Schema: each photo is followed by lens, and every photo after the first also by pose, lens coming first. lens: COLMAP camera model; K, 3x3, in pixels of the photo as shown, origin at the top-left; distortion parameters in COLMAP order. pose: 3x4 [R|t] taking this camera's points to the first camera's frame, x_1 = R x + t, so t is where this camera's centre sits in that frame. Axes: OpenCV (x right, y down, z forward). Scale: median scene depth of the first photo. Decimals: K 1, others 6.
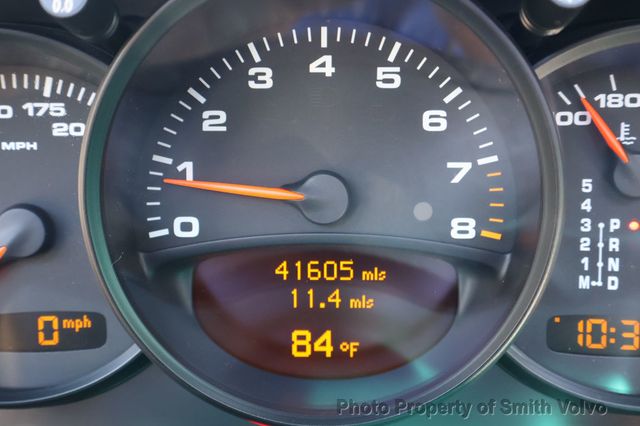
lens RADIAL K [[784.3, 0, 319.2], [0, 784.3, 213.6], [0, 0, 1]] dist [-0.009989, 0.000000]
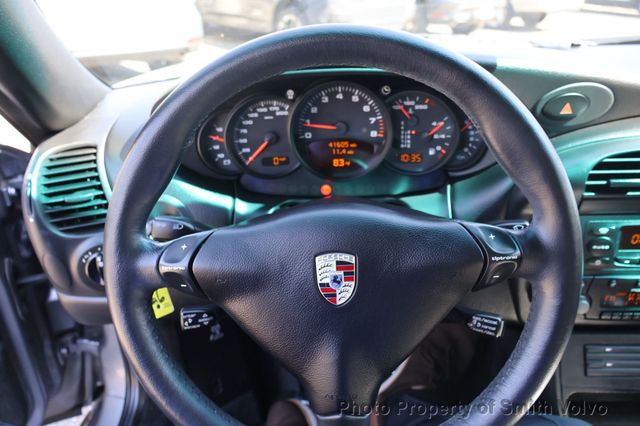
lens RADIAL K [[530.3, 0, 321.2], [0, 530.3, 210.7], [0, 0, 1]] dist [0.007823, -0.014932]
pose [[0.999097, -0.025891, -0.033673, -0.014348], [0.032584, 0.975726, 0.216555, -0.207318], [0.027249, -0.217457, 0.975689, -1.904195]]
